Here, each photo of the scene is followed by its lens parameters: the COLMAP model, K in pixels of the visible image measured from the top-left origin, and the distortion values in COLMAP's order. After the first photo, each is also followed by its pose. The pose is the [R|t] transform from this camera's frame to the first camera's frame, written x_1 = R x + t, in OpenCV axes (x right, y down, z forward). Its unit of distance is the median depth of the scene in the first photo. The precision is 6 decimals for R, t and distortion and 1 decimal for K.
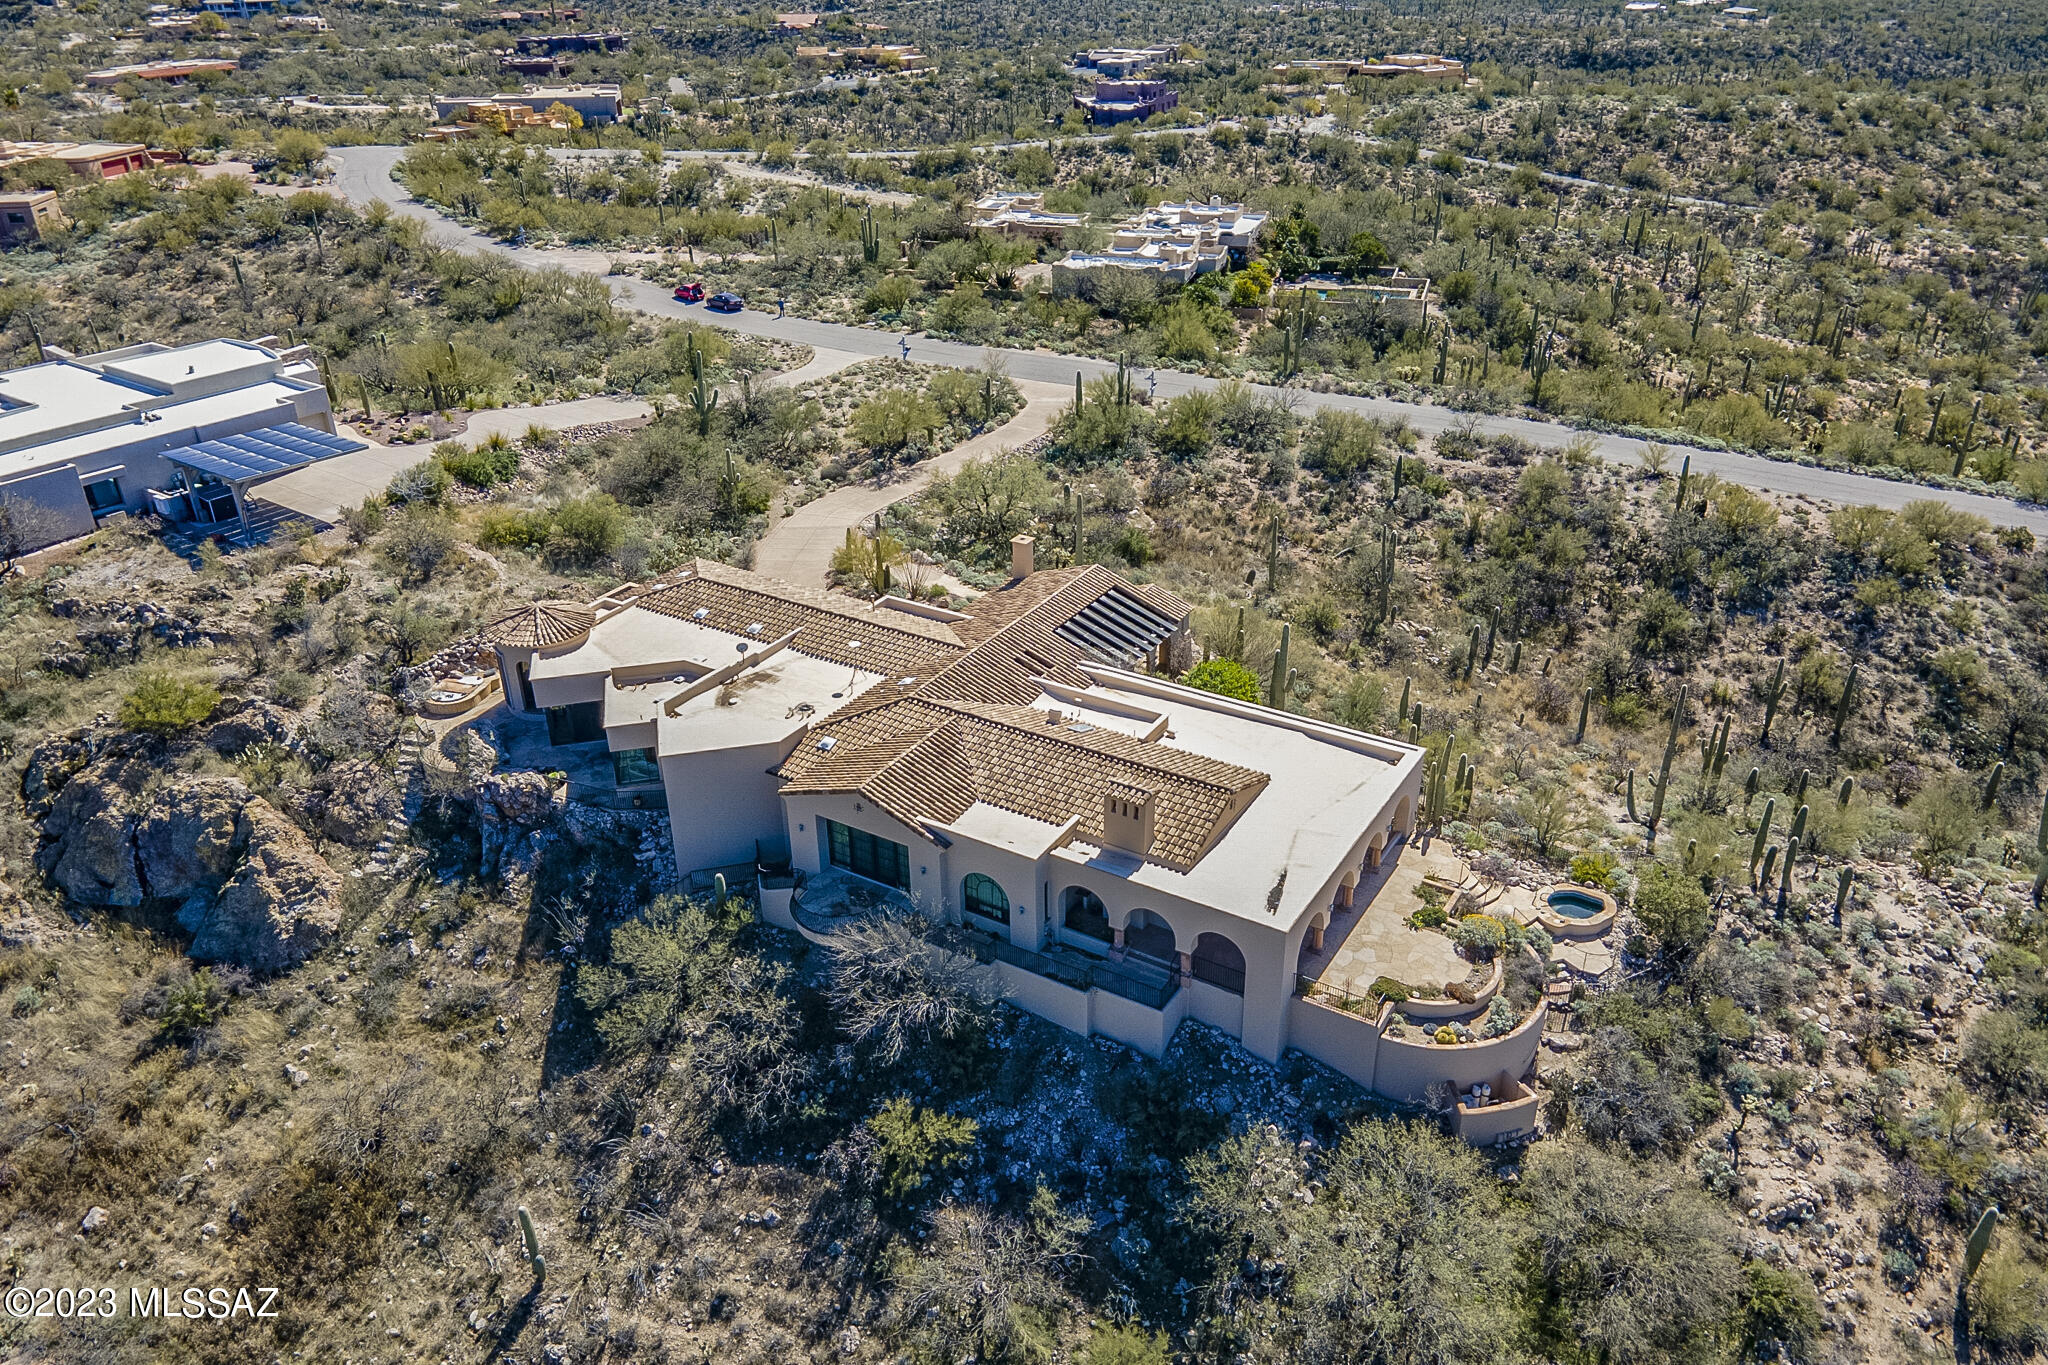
lens RADIAL K [[1495.6, 0, 1027.2], [0, 1495.6, 691.4], [0, 0, 1]] dist [0.024086, 0.034087]
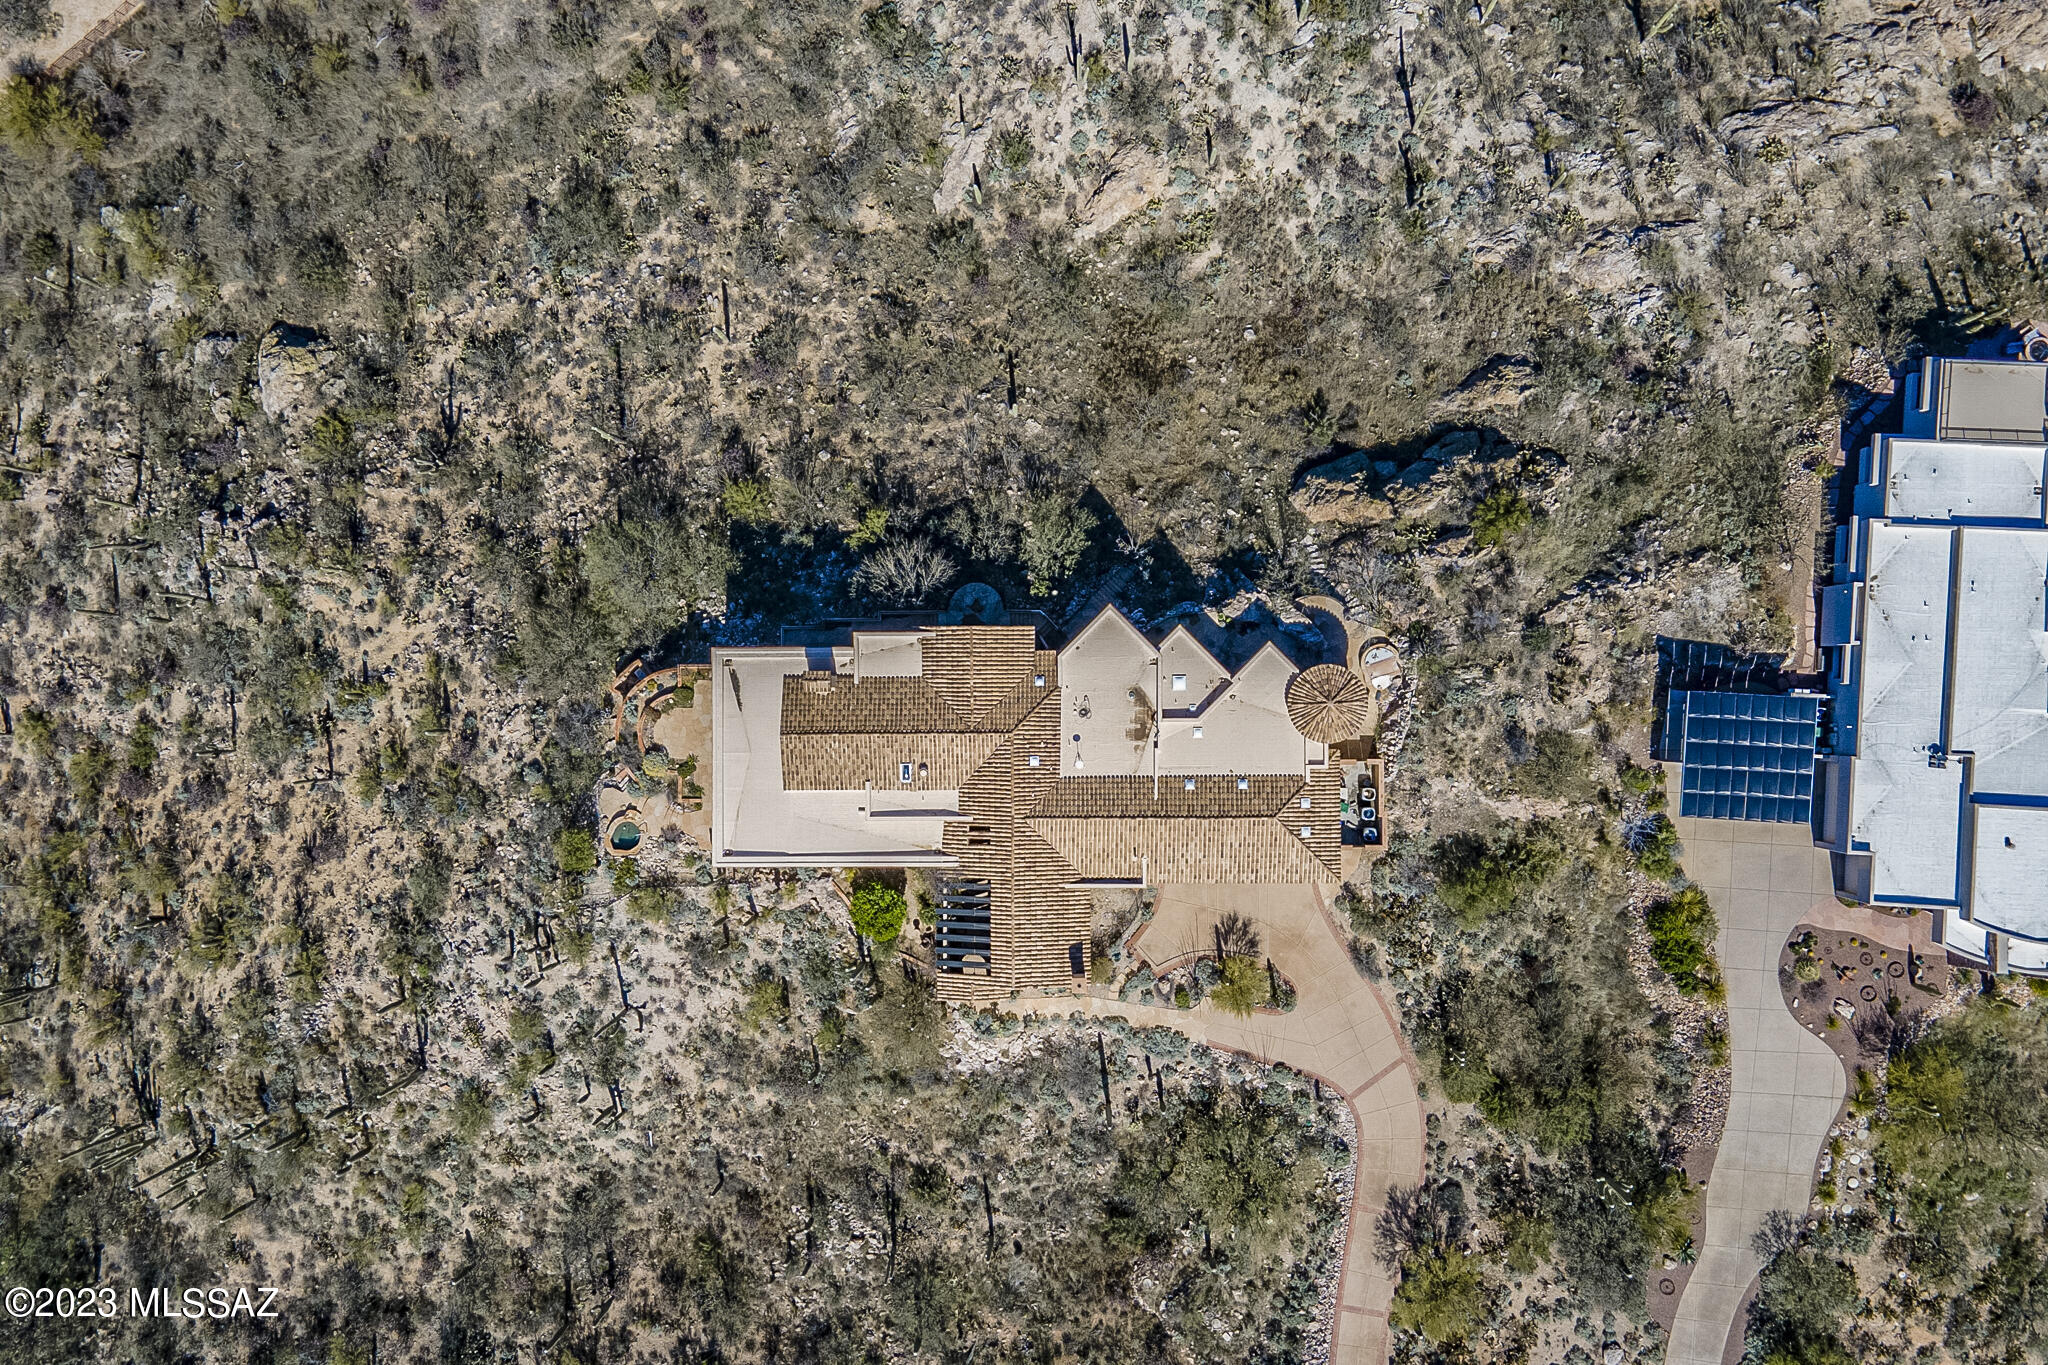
lens RADIAL K [[1495.6, 0, 1025.7], [0, 1495.6, 713.3], [0, 0, 1]] dist [0.024086, 0.034087]
pose [[-0.848626, 0.527261, 0.042779, -0.152143], [-0.207086, -0.405541, 0.890310, -1.228418], [0.486774, 0.746681, 0.453341, 0.277212]]
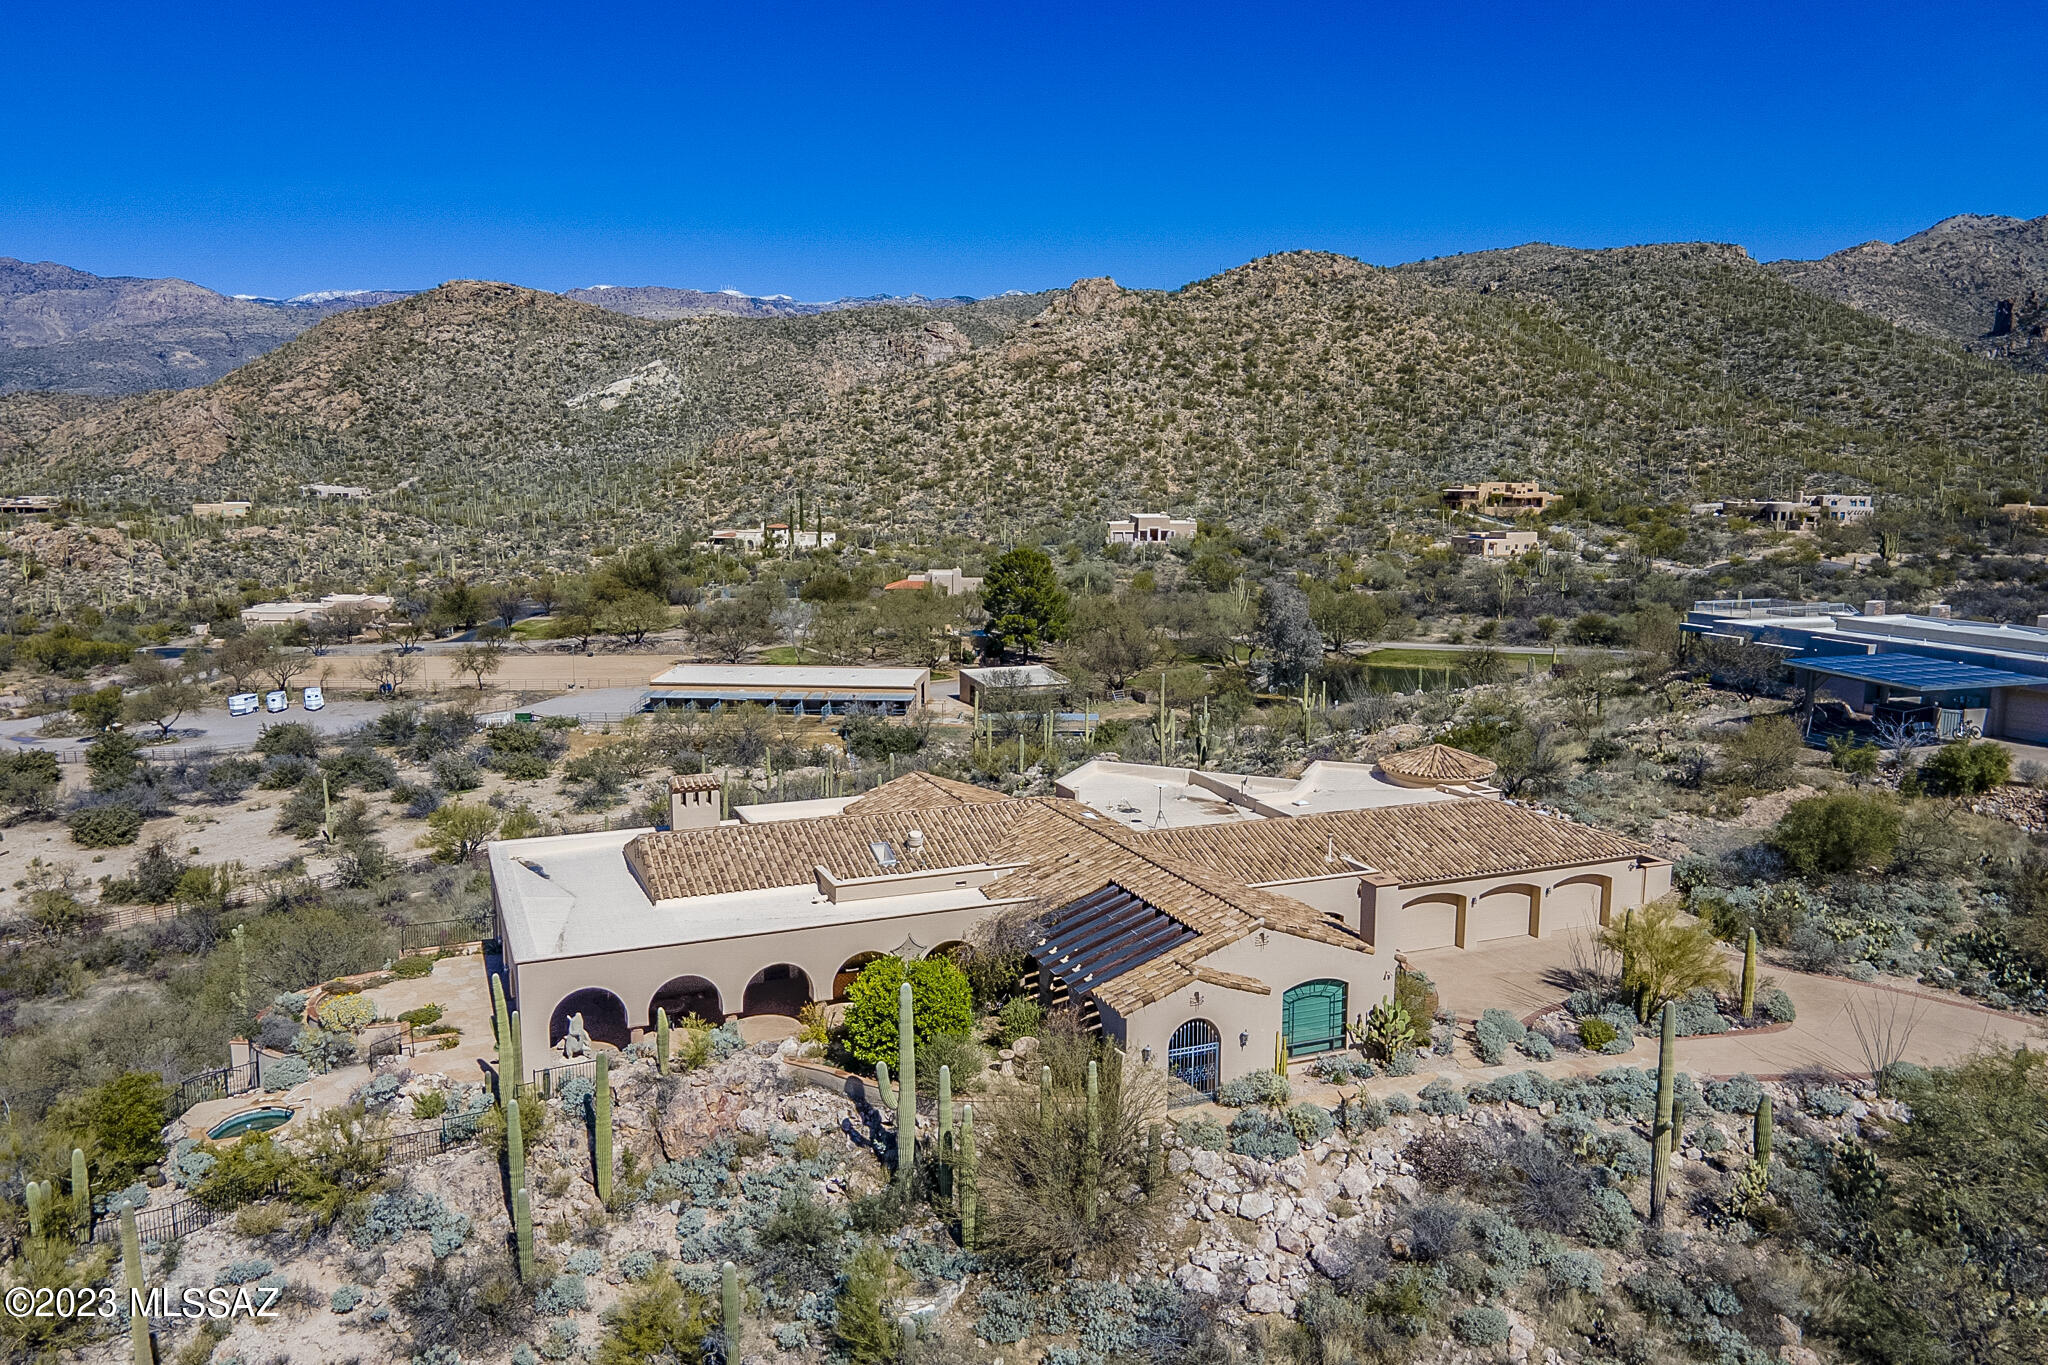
lens RADIAL K [[1495.6, 0, 1024.5], [0, 1495.6, 690.9], [0, 0, 1]] dist [0.024086, 0.034087]
pose [[-0.584781, 0.141401, -0.798772, 0.589060], [-0.373658, 0.827050, 0.419962, -0.393949], [0.720008, 0.544053, -0.430807, 1.236338]]
